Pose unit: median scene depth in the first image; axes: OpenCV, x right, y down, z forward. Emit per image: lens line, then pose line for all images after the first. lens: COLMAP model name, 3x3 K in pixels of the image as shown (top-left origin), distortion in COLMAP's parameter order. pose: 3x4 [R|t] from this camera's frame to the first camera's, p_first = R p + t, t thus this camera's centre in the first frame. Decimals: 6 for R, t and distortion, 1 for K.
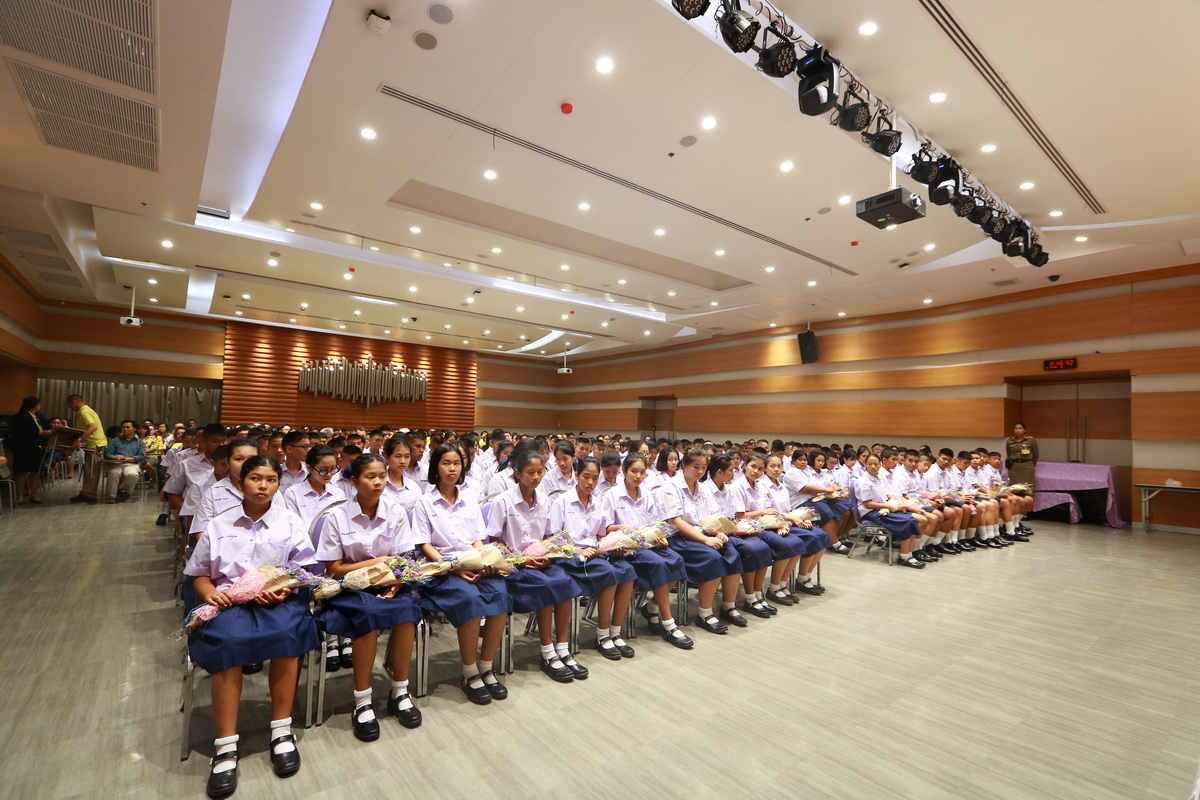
lens RADIAL K [[548.8, 0, 601.7], [0, 548.8, 411.8], [0, 0, 1]] dist [-0.013969, 0.000517]
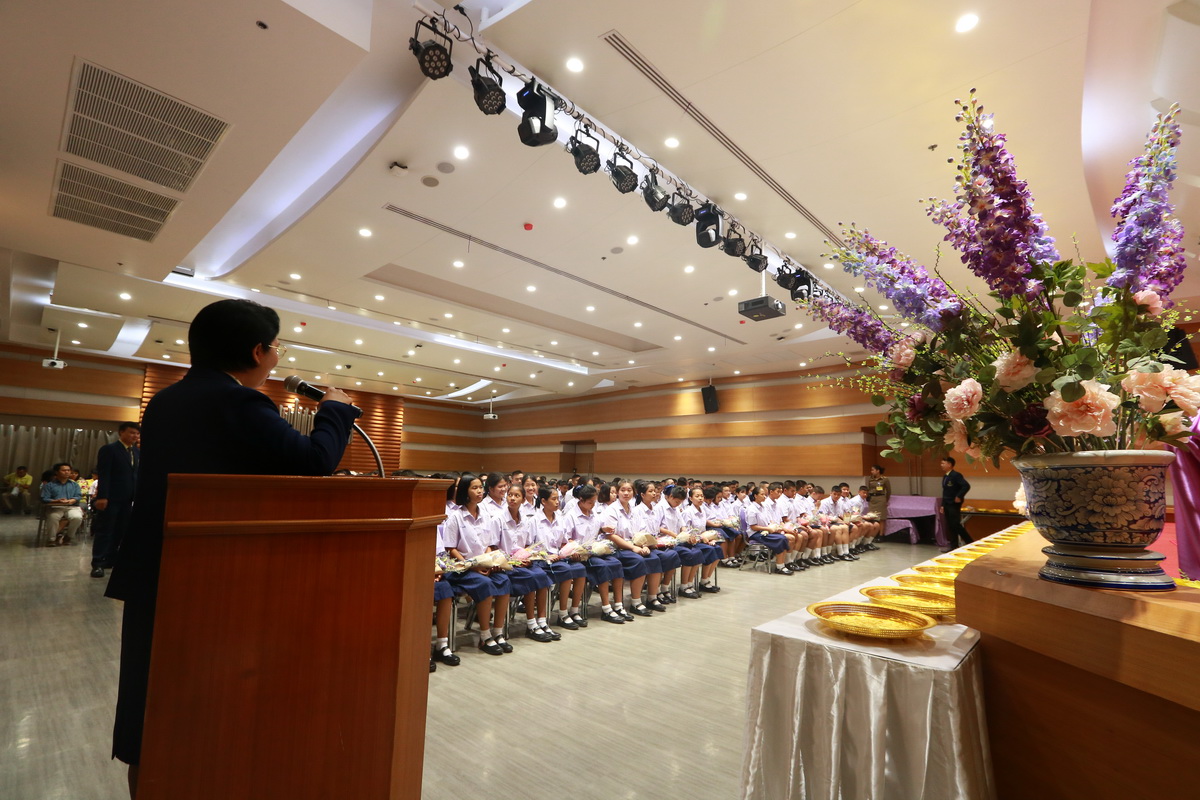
lens RADIAL K [[548.8, 0, 600.4], [0, 548.8, 412.7], [0, 0, 1]] dist [-0.013969, 0.000517]
pose [[0.987811, 0.011039, 0.155265, -0.048824], [0.000938, 0.997042, -0.076852, -0.001890], [-0.155655, 0.076061, 0.984879, -0.158289]]
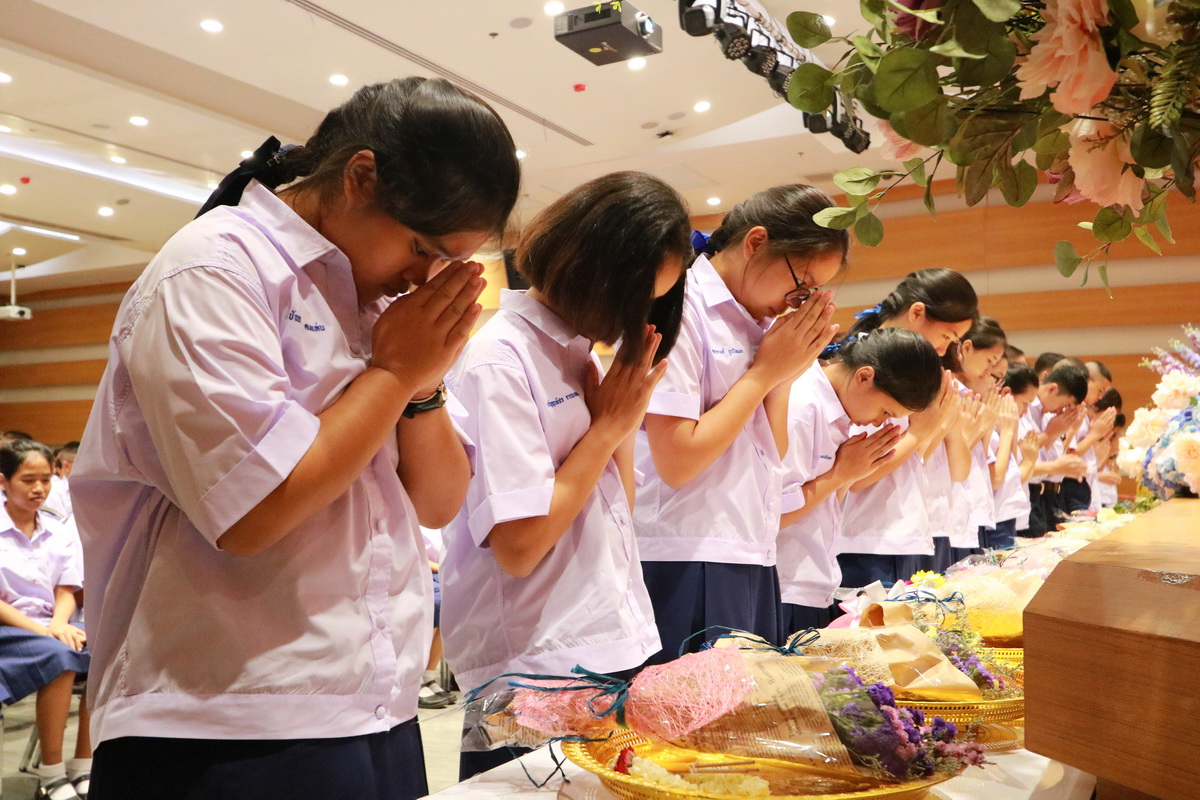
lens RADIAL K [[1139.5, 0, 597.8], [0, 1139.5, 414.8], [0, 0, 1]] dist [0.016023, 0.000000]
pose [[0.921416, -0.012545, 0.388375, 0.017715], [0.012007, 0.999921, 0.003813, 0.020779], [-0.388392, 0.001149, 0.921494, -0.076512]]
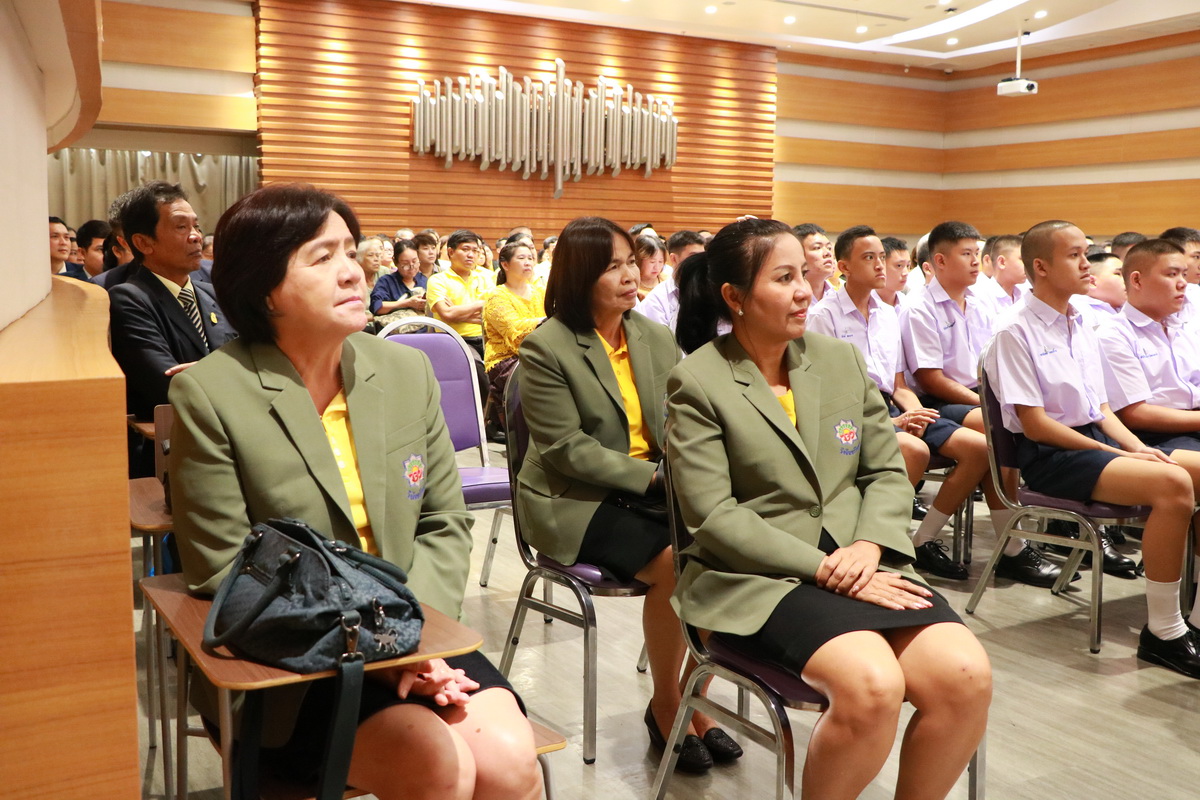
lens RADIAL K [[1222.2, 0, 597.9], [0, 1222.2, 400.7], [0, 0, 1]] dist [-0.050402, 0.000000]
pose [[0.989878, 0.000522, -0.141918, -0.519736], [0.022004, 0.987335, 0.157113, 0.009481], [0.140203, -0.158646, 0.977330, 0.139723]]
